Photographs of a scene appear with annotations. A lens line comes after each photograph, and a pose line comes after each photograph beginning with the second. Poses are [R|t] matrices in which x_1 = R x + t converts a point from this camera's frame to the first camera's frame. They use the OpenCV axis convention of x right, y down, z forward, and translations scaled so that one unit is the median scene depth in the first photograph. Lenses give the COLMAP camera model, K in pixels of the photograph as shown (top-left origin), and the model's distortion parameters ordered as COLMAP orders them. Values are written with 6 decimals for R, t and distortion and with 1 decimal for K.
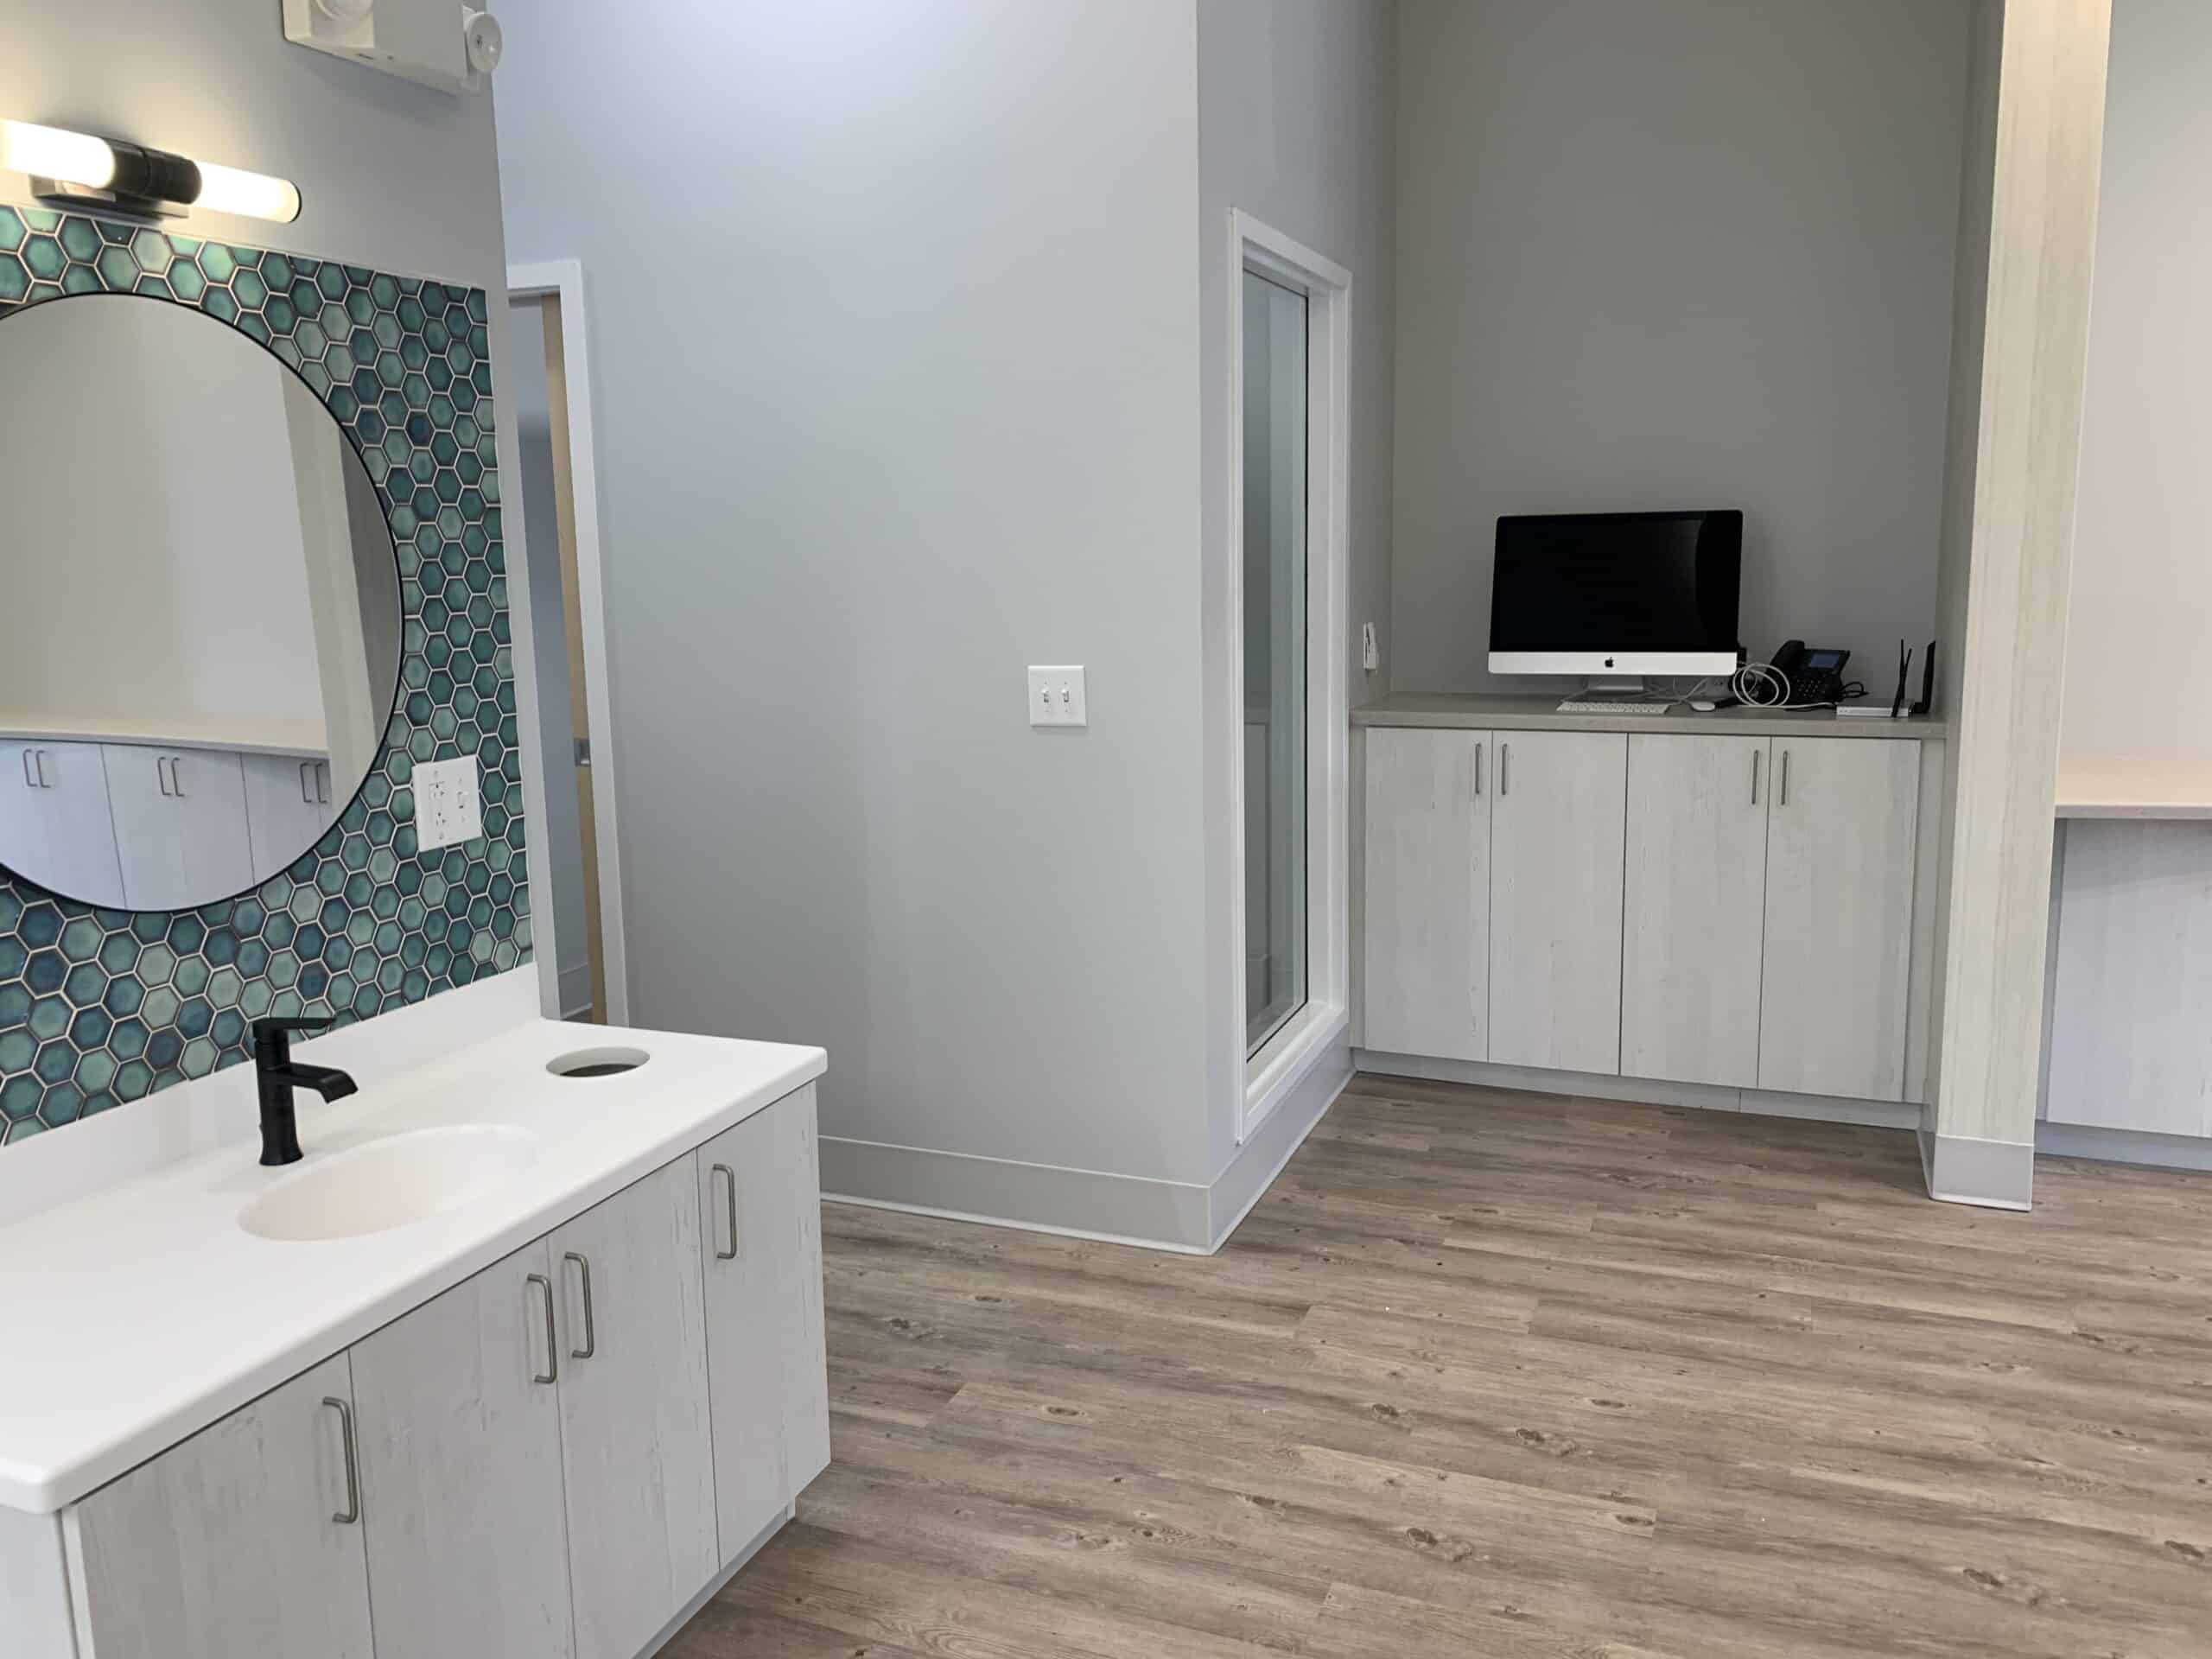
lens RADIAL K [[1718.8, 0, 1099.9], [0, 1718.8, 824.9], [0, 0, 1]] dist [0.016536, -0.020356]
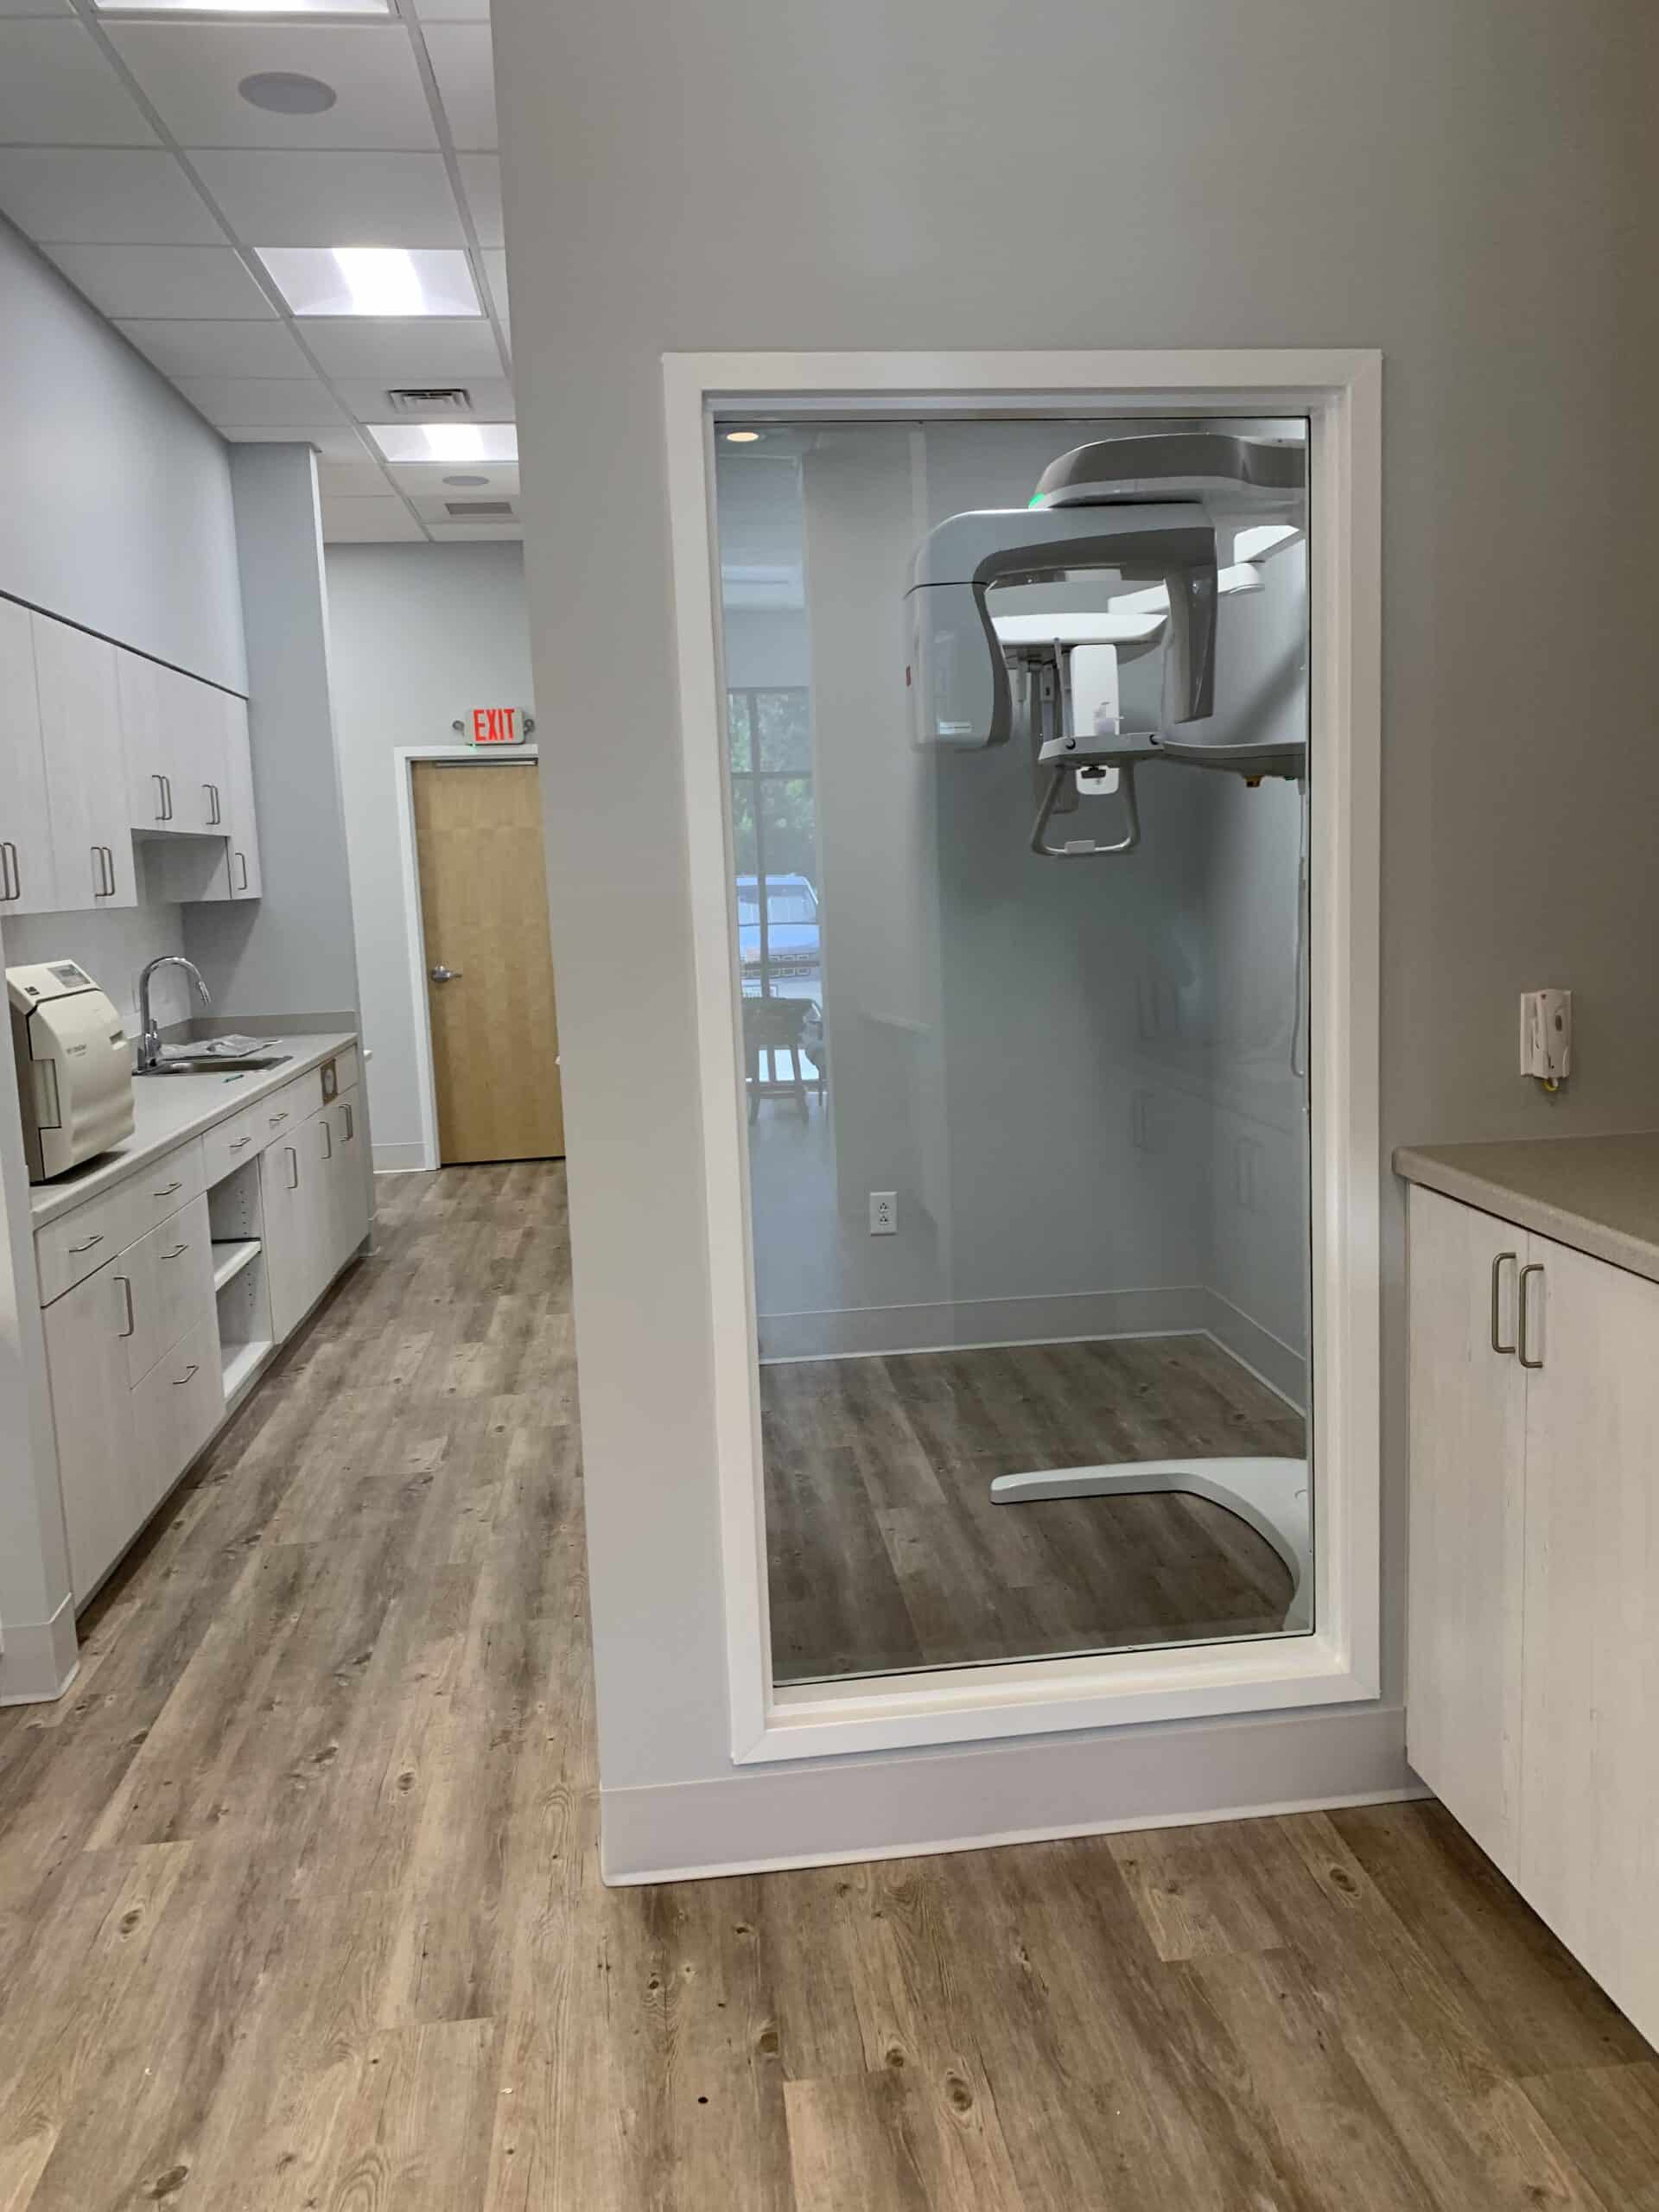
lens RADIAL K [[1718.8, 0, 835.6], [0, 1718.8, 1099.0], [0, 0, 1]] dist [0.016536, -0.020356]
pose [[0.476722, 0.126726, -0.869871, 0.677219], [-0.122824, 0.989450, 0.076834, -0.129073], [0.870431, 0.070212, 0.487258, 0.725138]]
